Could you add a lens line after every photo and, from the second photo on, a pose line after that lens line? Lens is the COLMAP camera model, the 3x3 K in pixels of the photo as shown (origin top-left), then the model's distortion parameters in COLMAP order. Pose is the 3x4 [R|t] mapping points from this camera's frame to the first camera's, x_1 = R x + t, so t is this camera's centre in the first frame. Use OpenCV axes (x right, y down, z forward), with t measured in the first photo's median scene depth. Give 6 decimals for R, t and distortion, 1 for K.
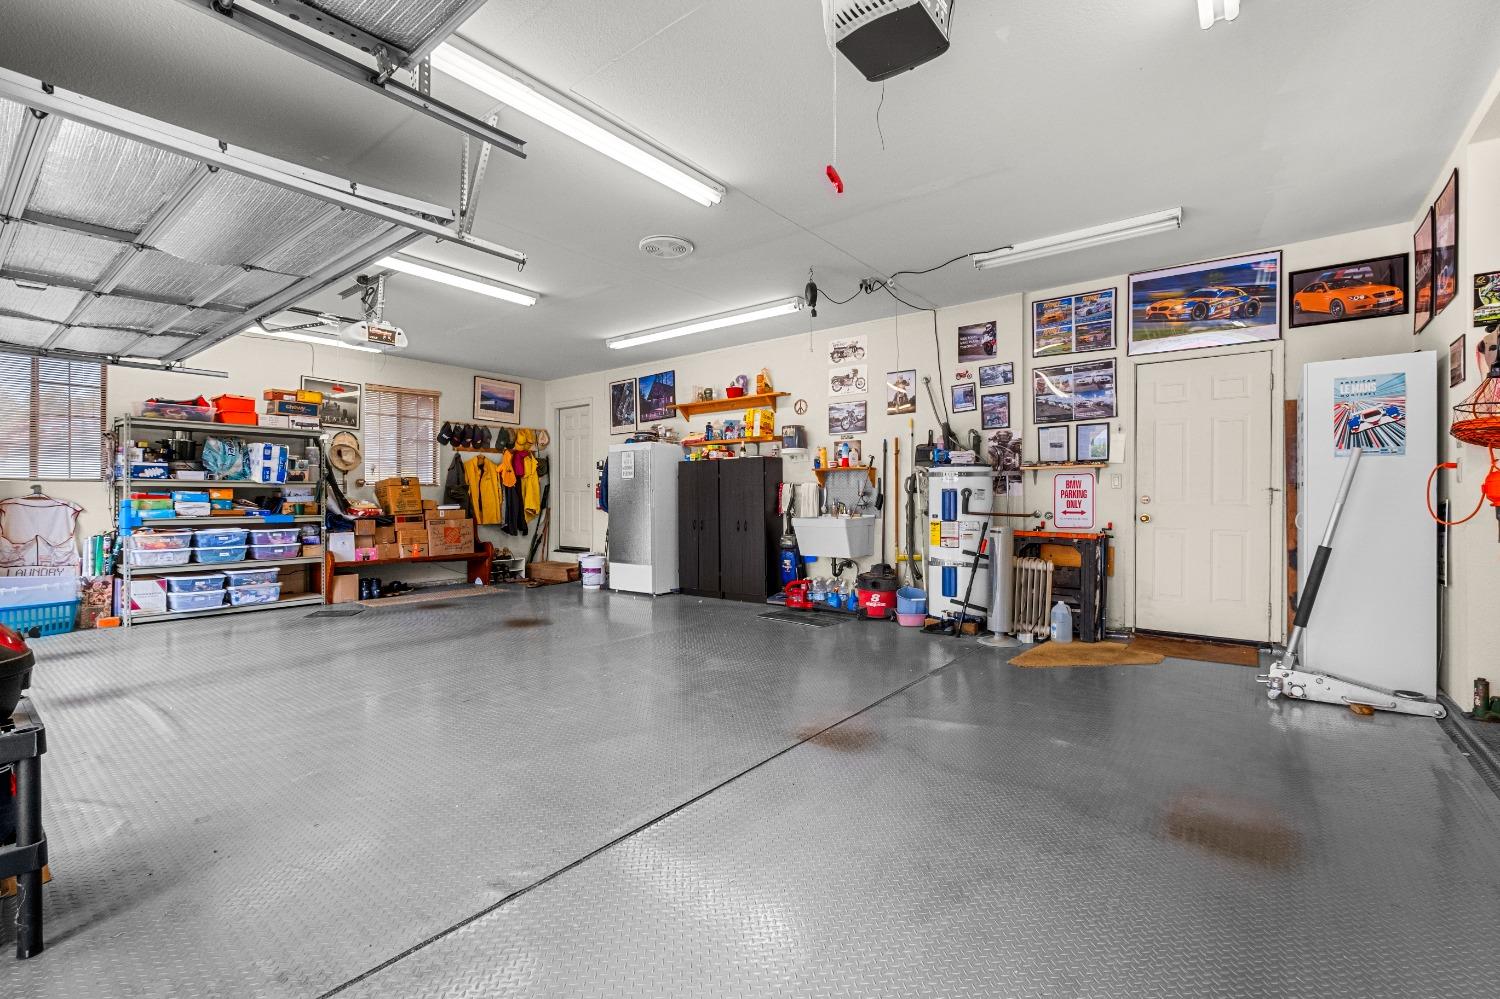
lens RADIAL K [[656.5, 0, 748.9], [0, 656.5, 507.0], [0, 0, 1]] dist [0.000498, 0.000045]
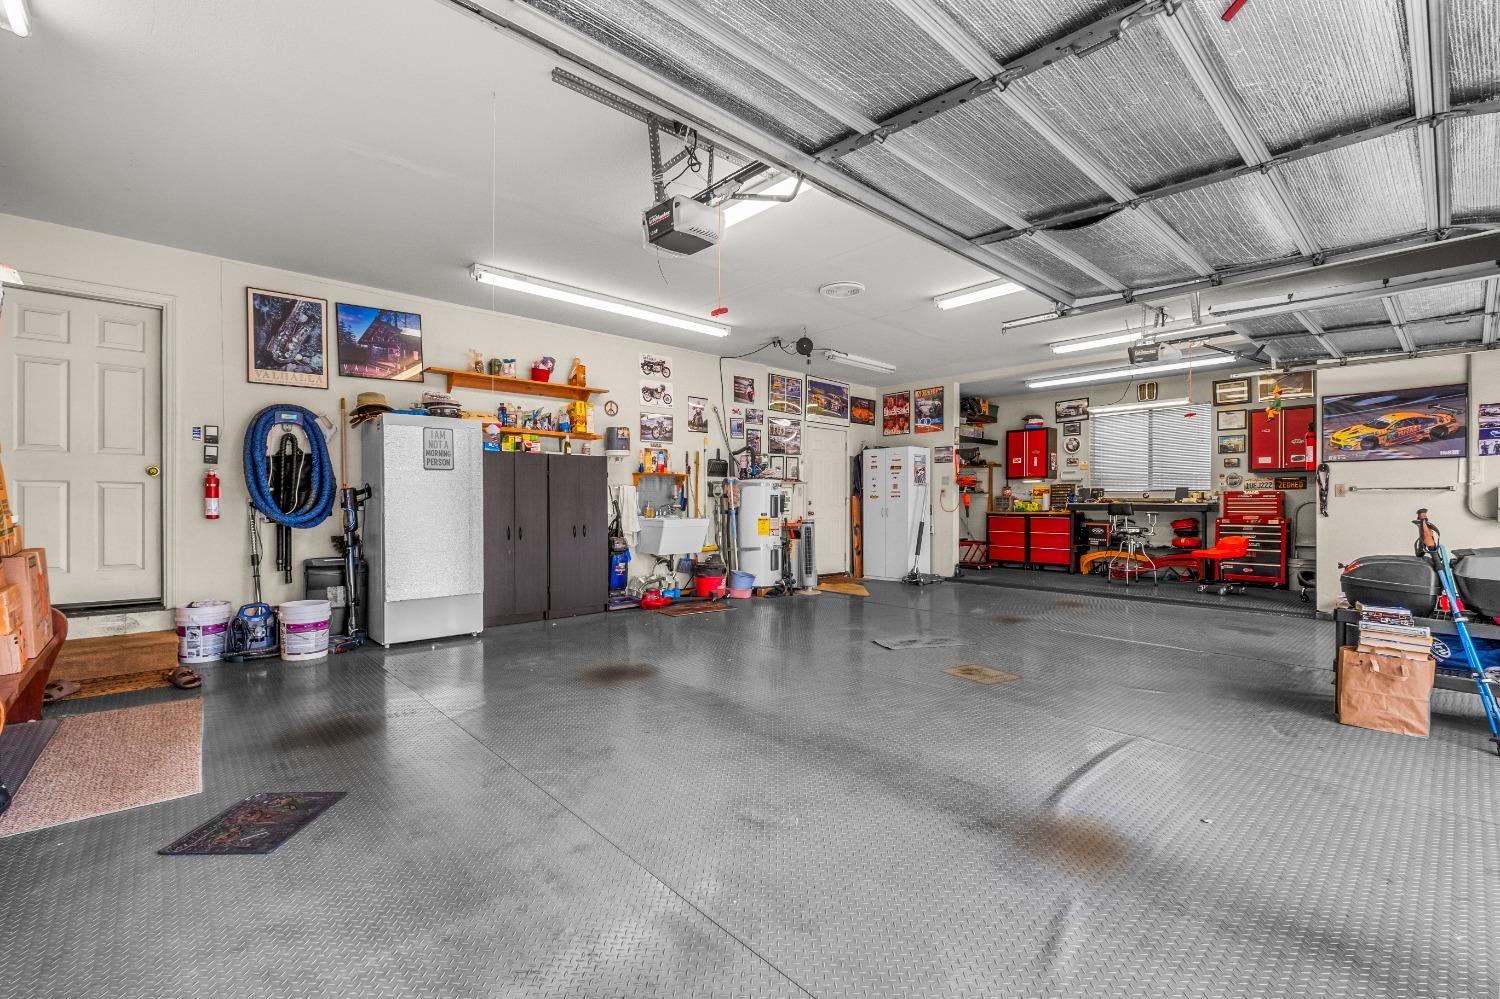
lens RADIAL K [[656.5, 0, 748.9], [0, 656.5, 507.0], [0, 0, 1]] dist [0.000498, 0.000045]
pose [[0.164495, -0.005775, 0.986361, -0.912439], [0.007514, 0.999961, 0.004602, -0.006990], [-0.986349, 0.006655, 0.164532, 0.669604]]
